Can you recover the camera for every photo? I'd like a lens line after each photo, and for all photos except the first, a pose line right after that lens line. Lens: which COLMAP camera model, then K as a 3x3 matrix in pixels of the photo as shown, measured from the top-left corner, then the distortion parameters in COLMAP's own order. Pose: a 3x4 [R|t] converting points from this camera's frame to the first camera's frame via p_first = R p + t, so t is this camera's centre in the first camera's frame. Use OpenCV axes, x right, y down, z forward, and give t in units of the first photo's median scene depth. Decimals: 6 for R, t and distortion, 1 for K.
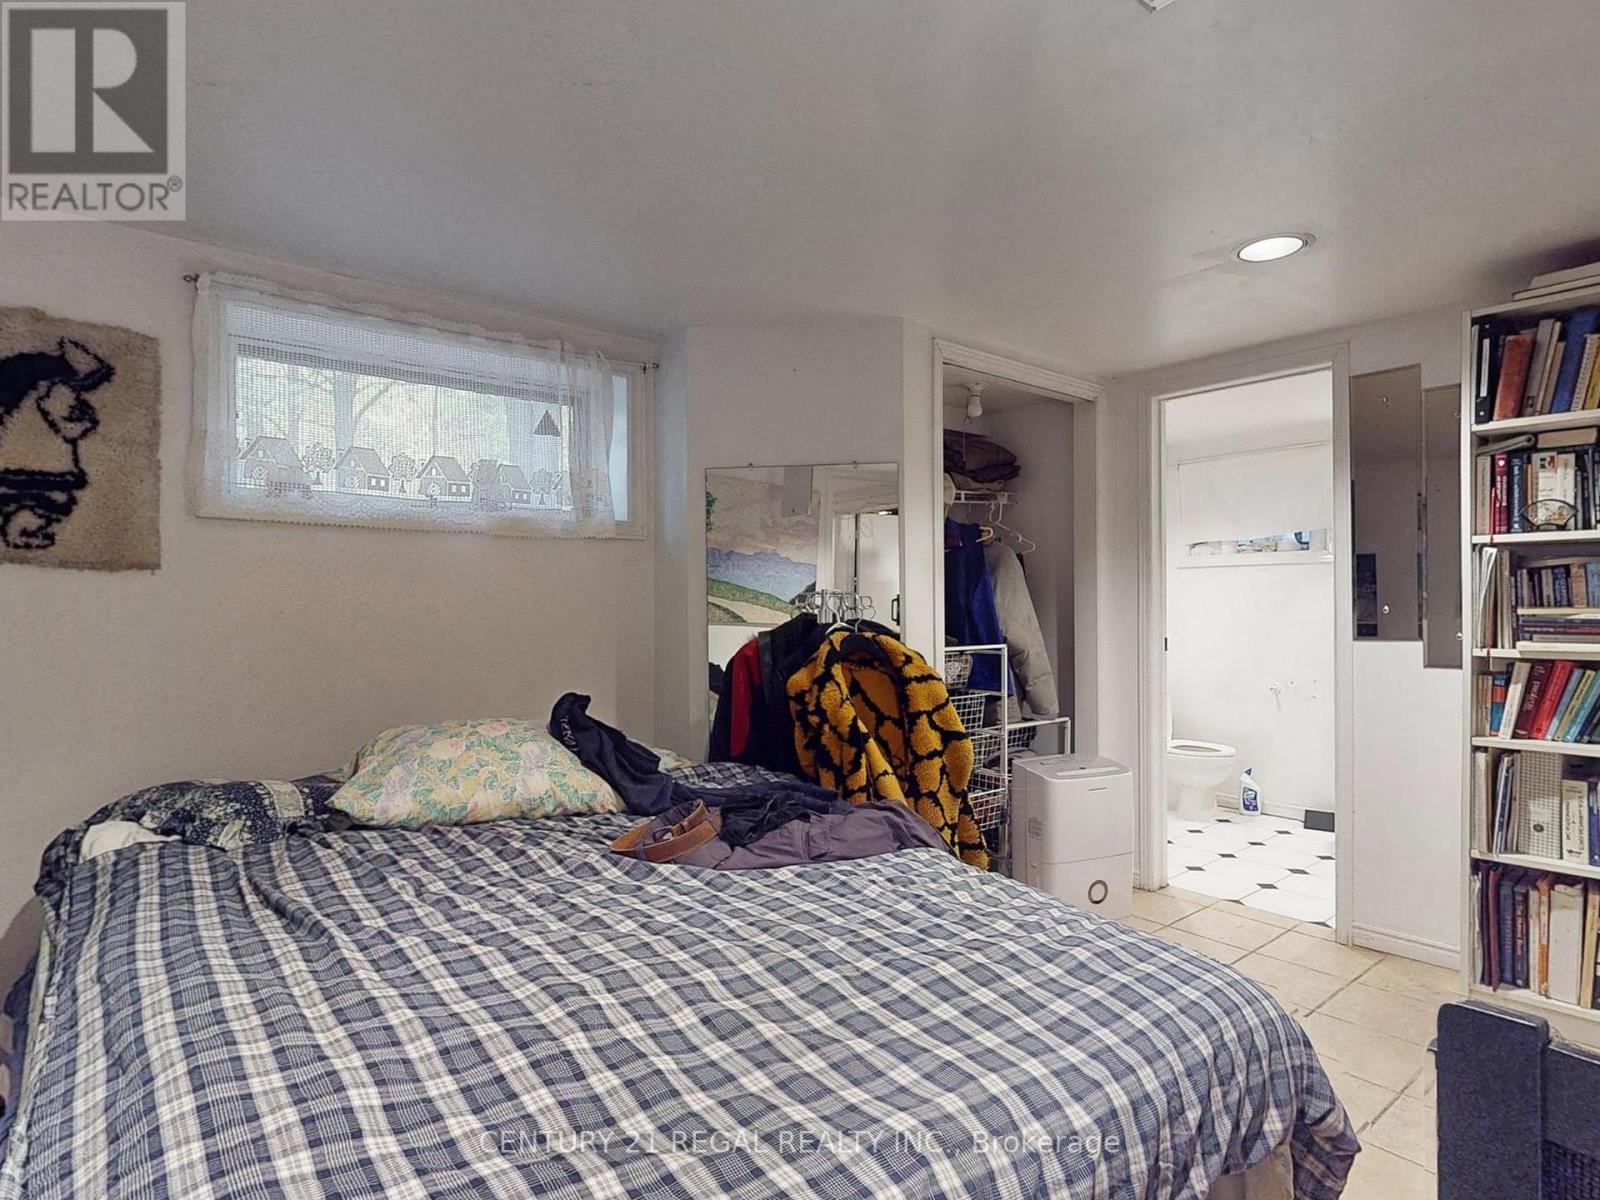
lens RADIAL K [[789.3, 0, 807.8], [0, 789.3, 601.5], [0, 0, 1]] dist [-0.000127, 0.000097]
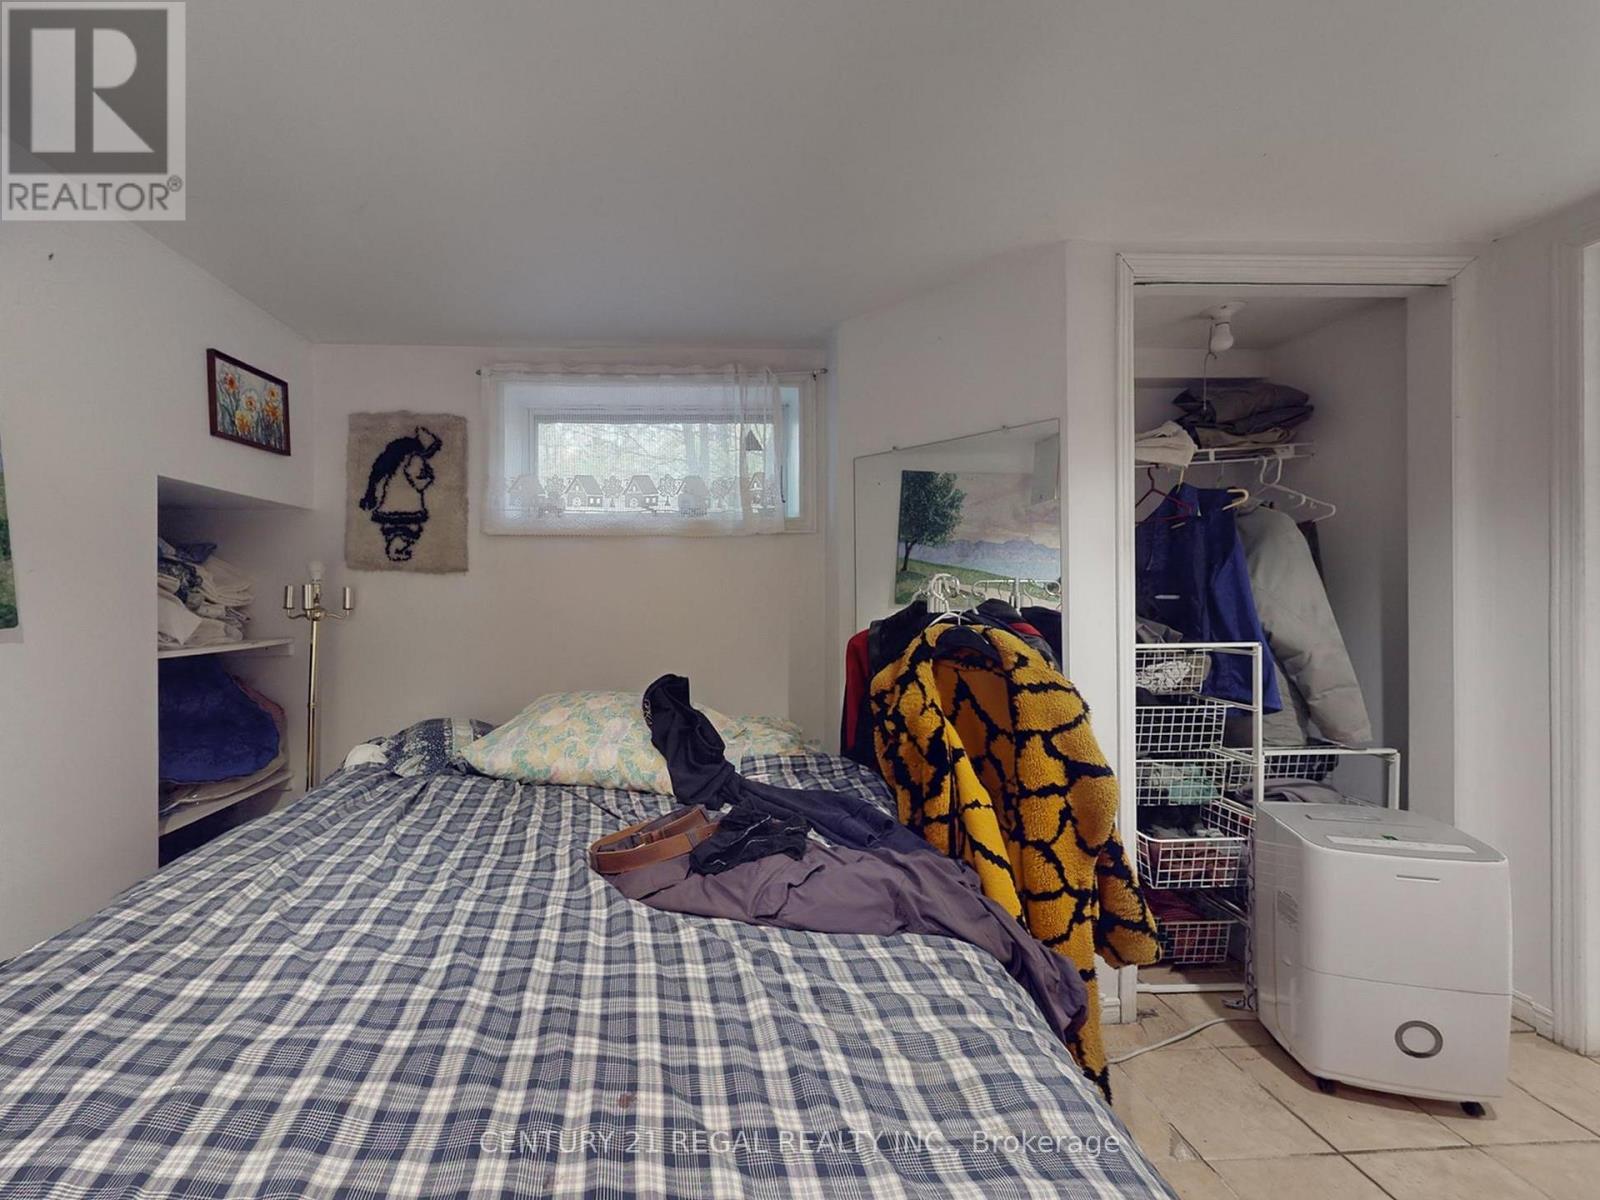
lens RADIAL K [[599.4, 0, 730.6], [0, 599.4, 593.1], [0, 0, 1]] dist [-0.001195, 0.000434]
pose [[0.820313, -0.007060, -0.571871, 0.233347], [0.010432, 0.999942, 0.002620, 0.001374], [0.571819, -0.008116, 0.820340, 0.354927]]
